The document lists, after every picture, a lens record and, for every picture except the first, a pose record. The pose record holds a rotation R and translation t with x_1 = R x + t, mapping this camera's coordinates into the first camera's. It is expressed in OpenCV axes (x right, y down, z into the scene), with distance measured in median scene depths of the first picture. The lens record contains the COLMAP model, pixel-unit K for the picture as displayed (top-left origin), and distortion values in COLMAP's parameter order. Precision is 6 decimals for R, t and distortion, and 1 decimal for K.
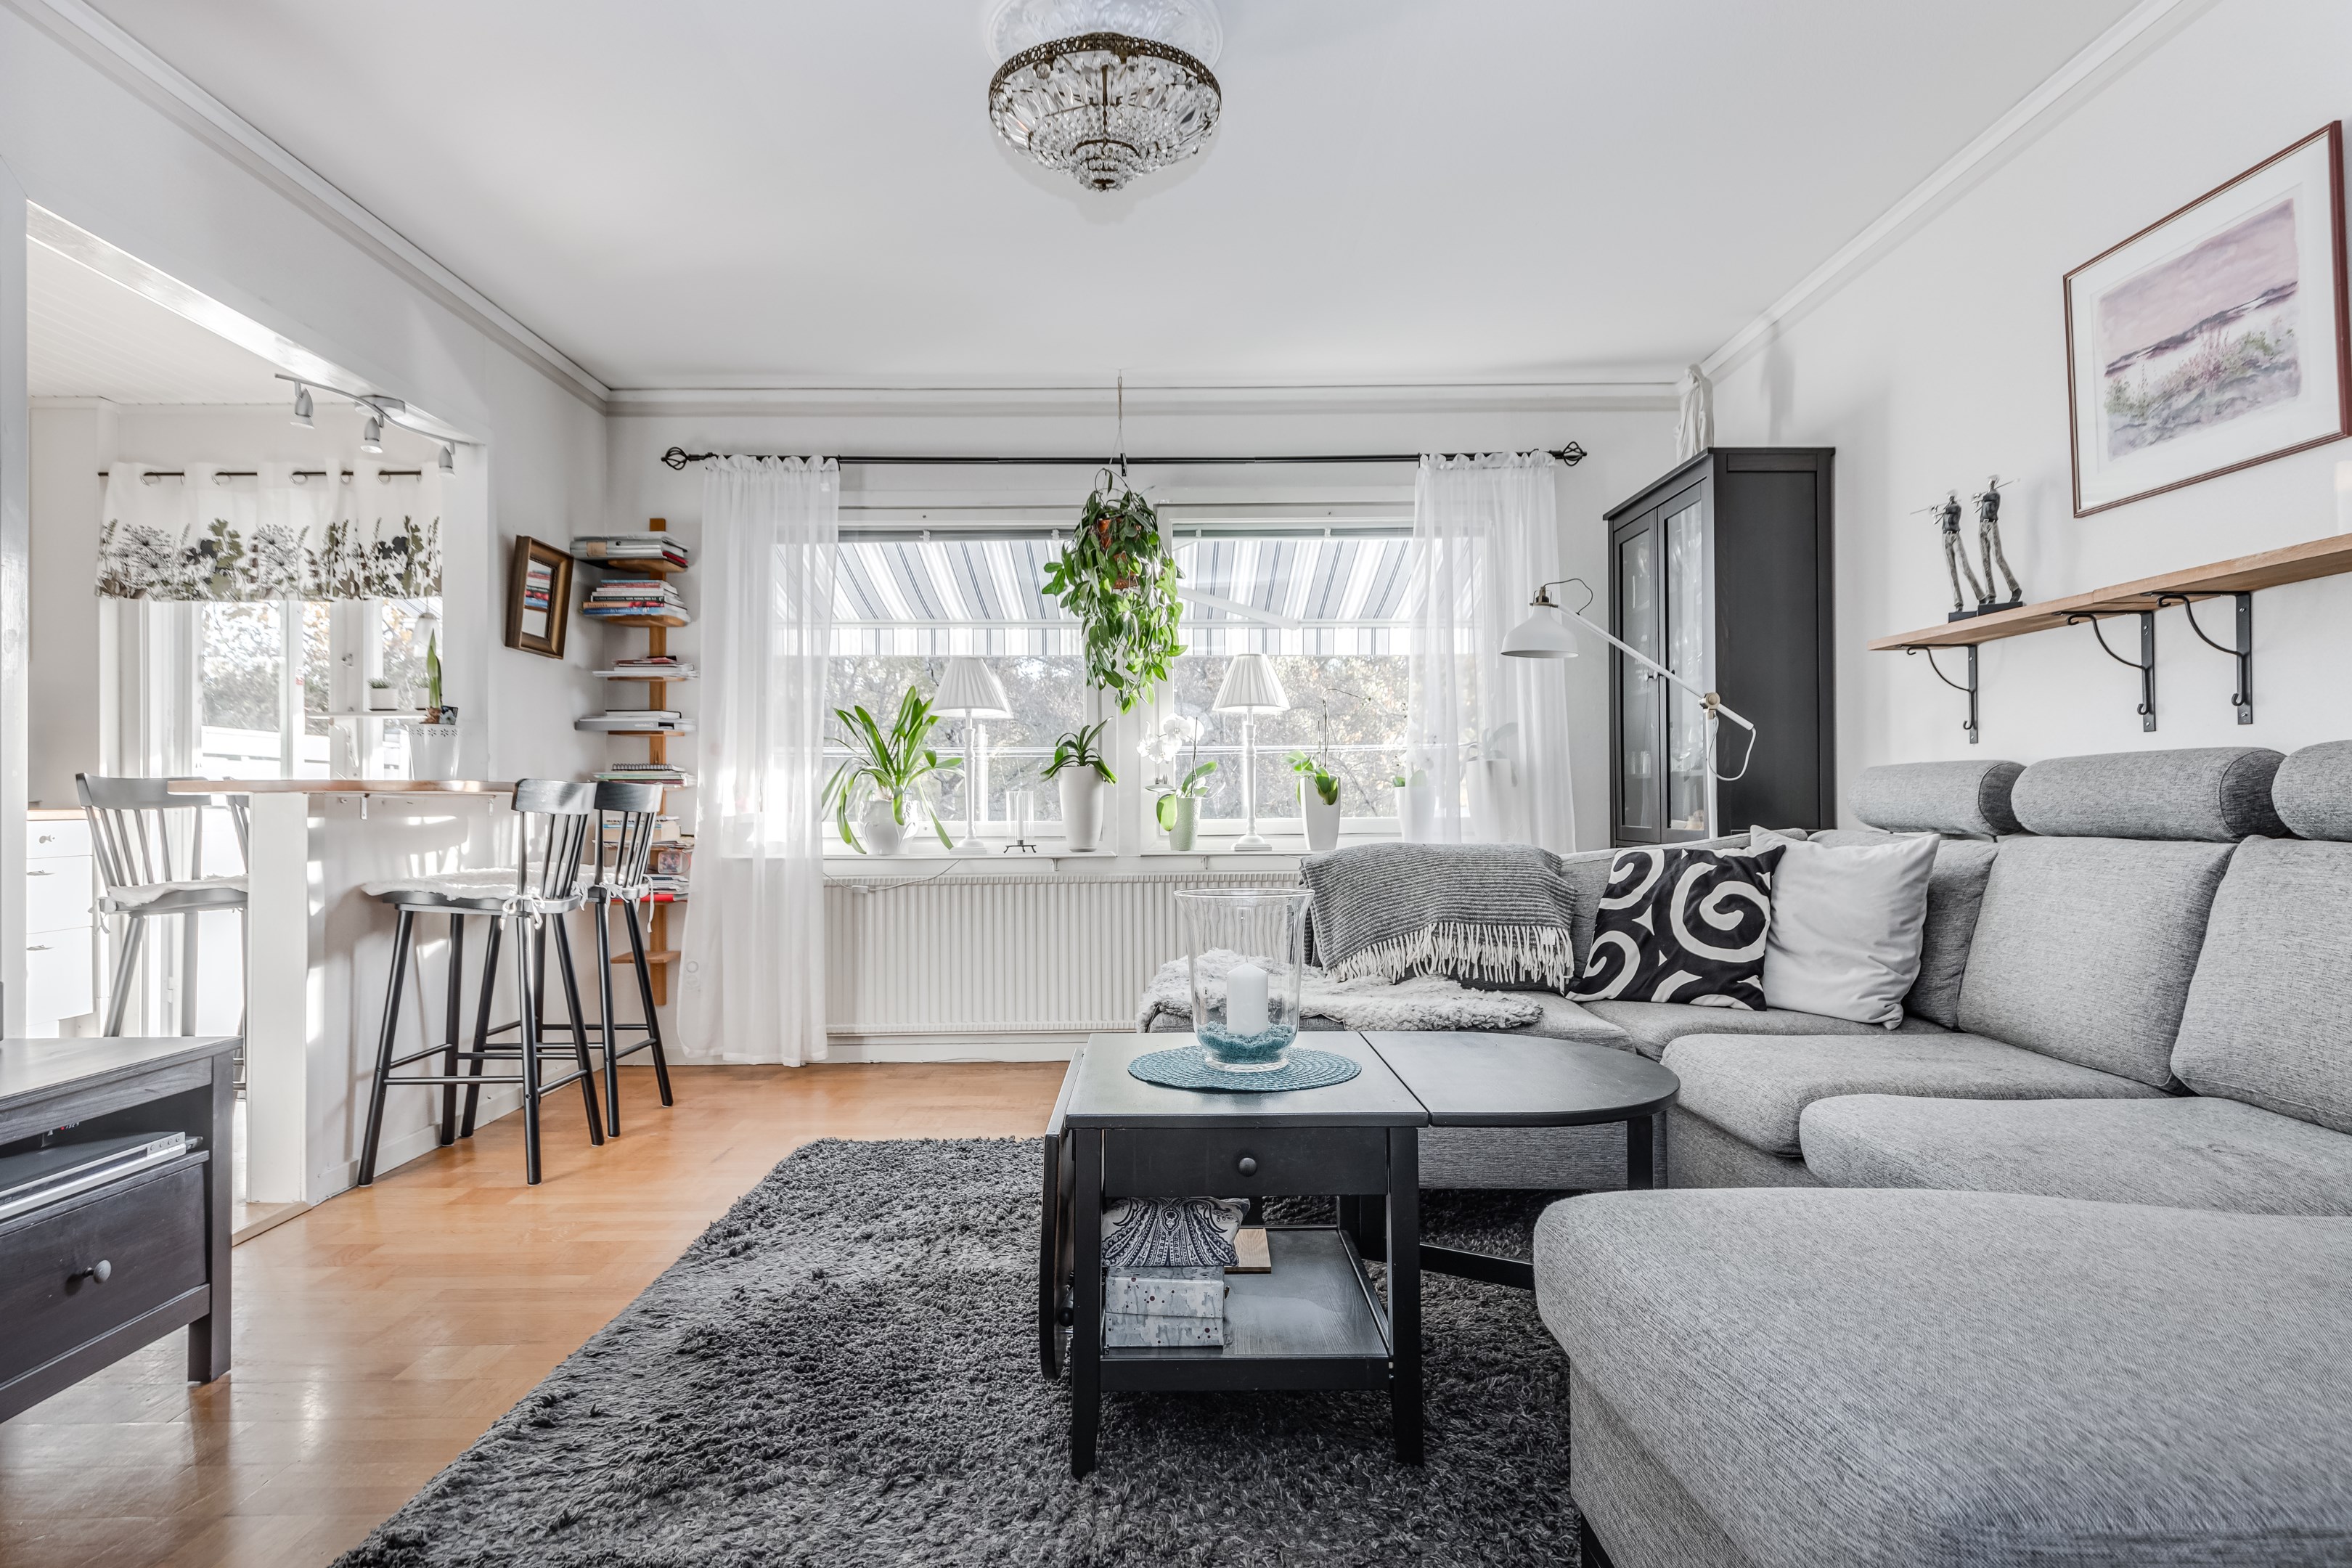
lens RADIAL K [[1375.0, 0, 1176.0], [0, 1375.0, 784.0], [0, 0, 1]] dist [-0.001086, -0.000589]
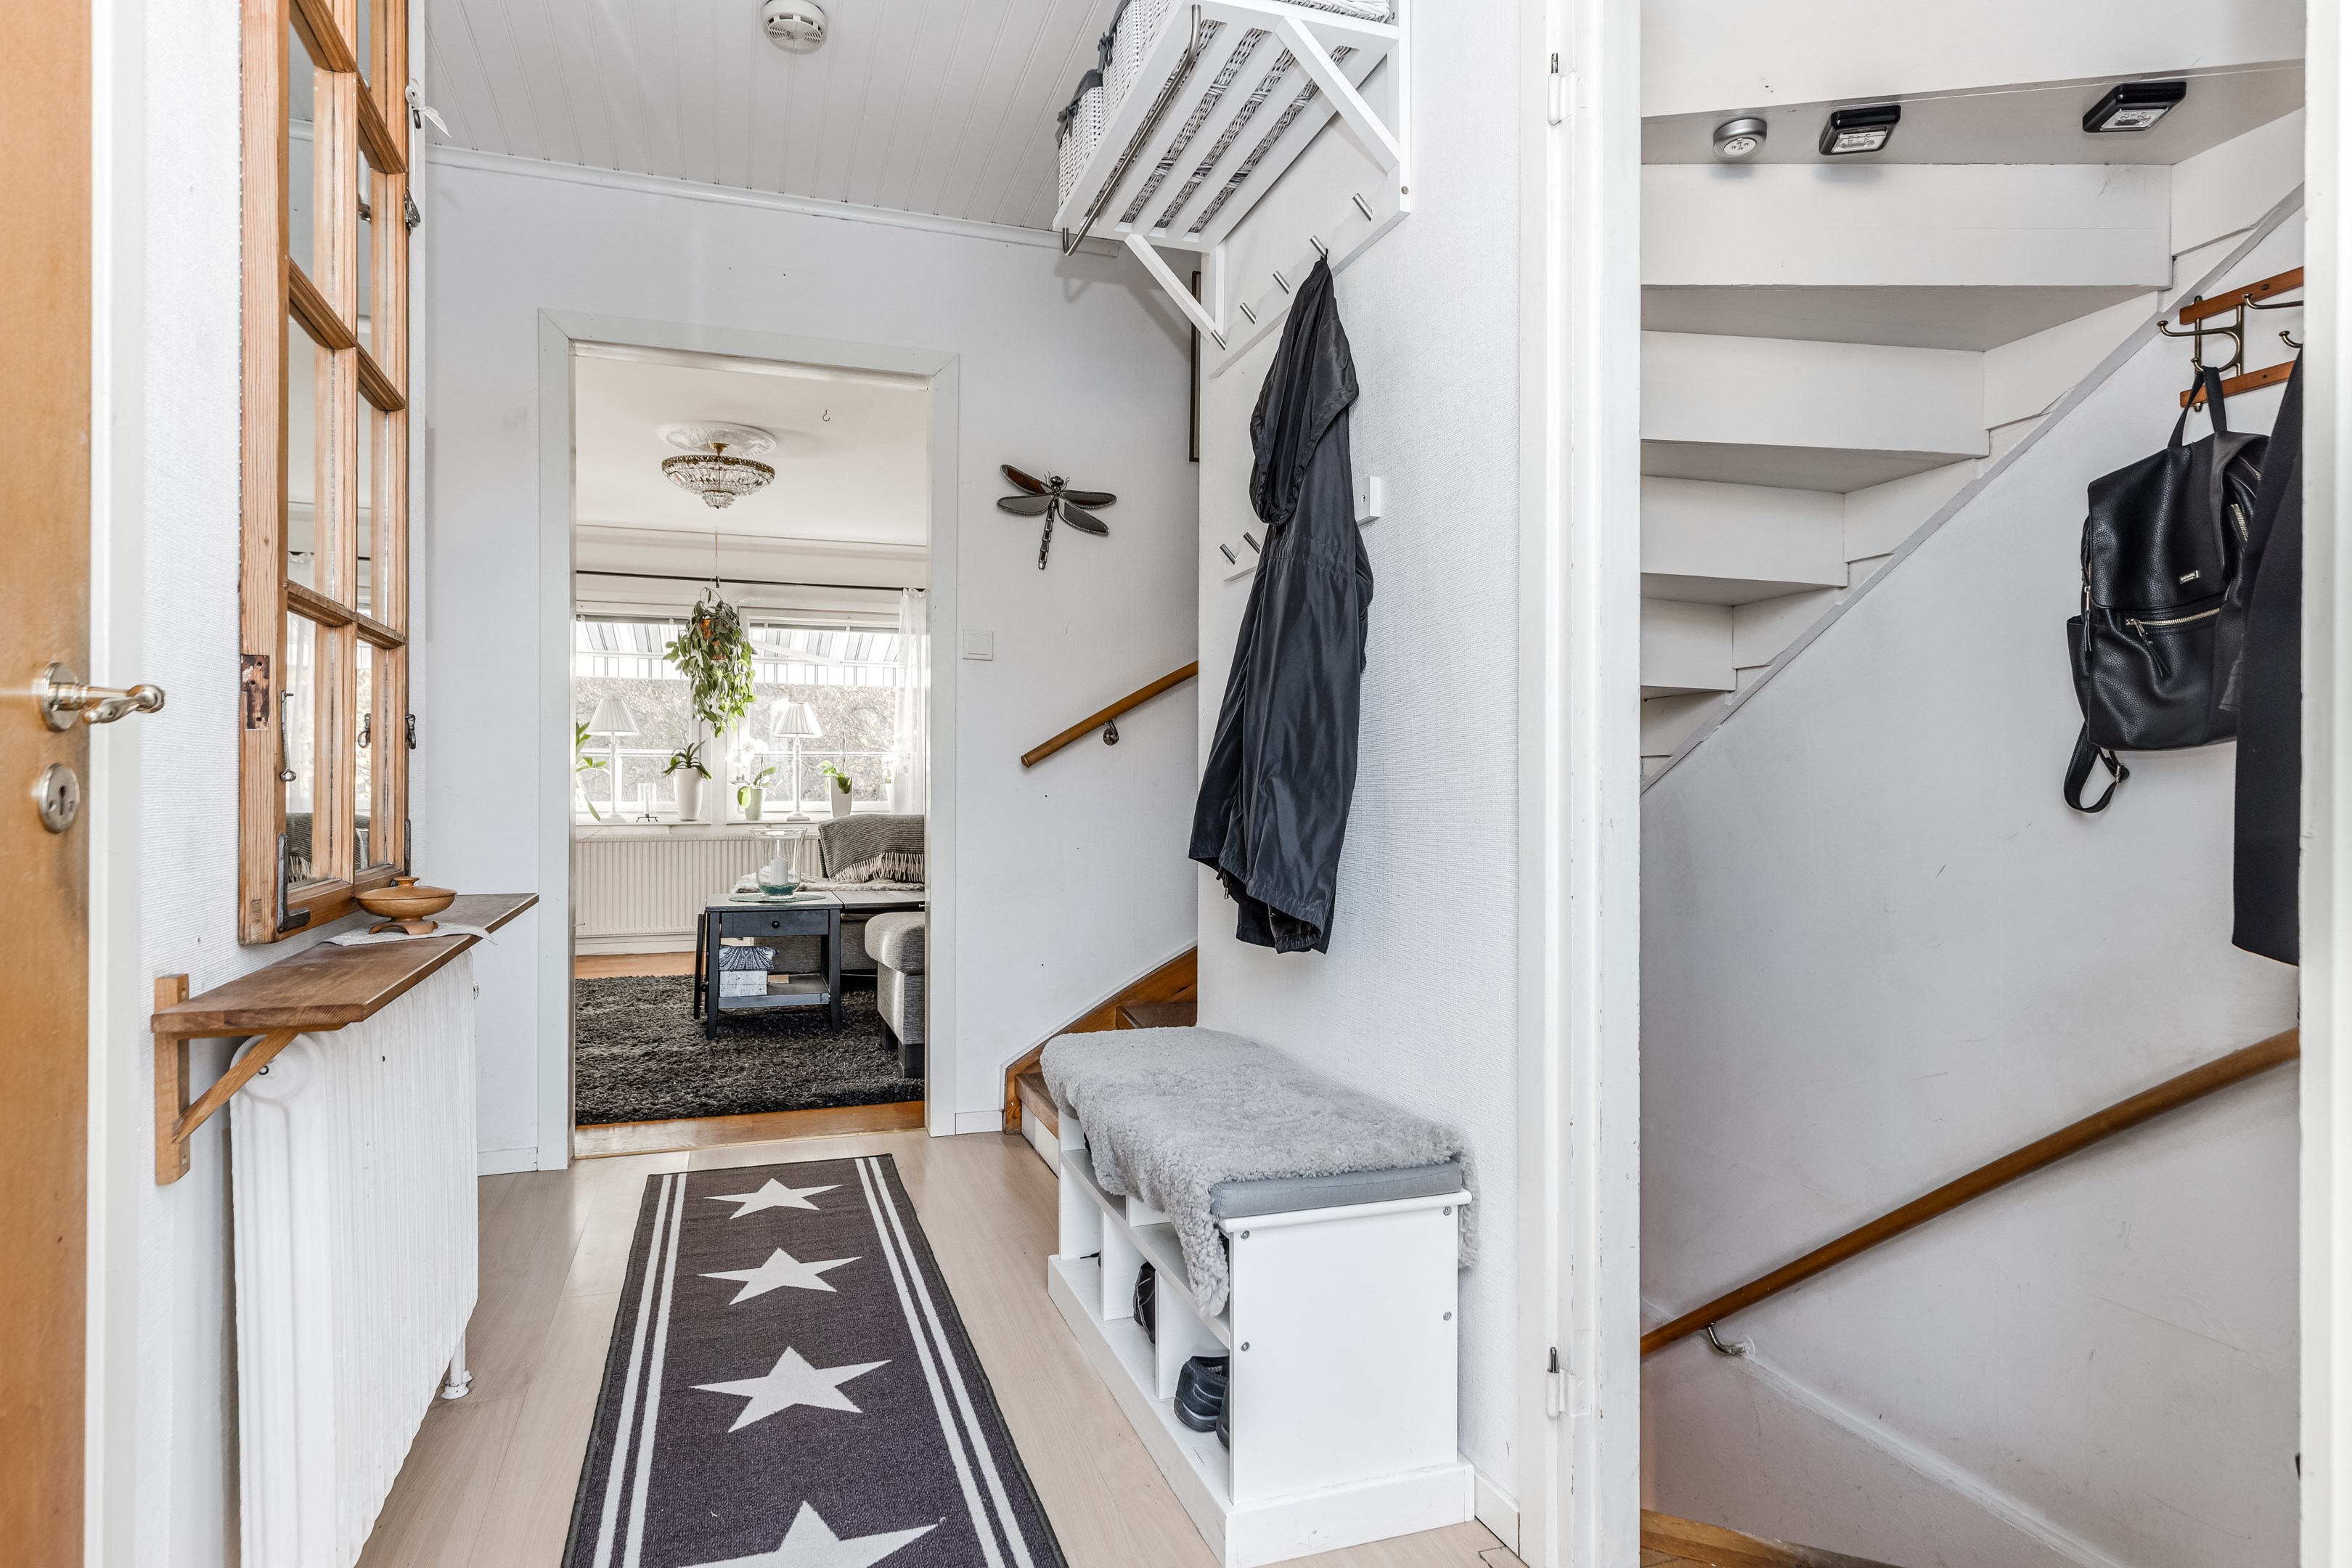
lens RADIAL K [[1375.0, 0, 1176.0], [0, 1375.0, 784.0], [0, 0, 1]] dist [-0.001086, -0.000589]
pose [[0.954687, 0.012281, 0.297358, -0.002212], [-0.014296, 0.999887, 0.004604, -0.010513], [-0.297268, -0.008647, 0.954755, -0.740443]]
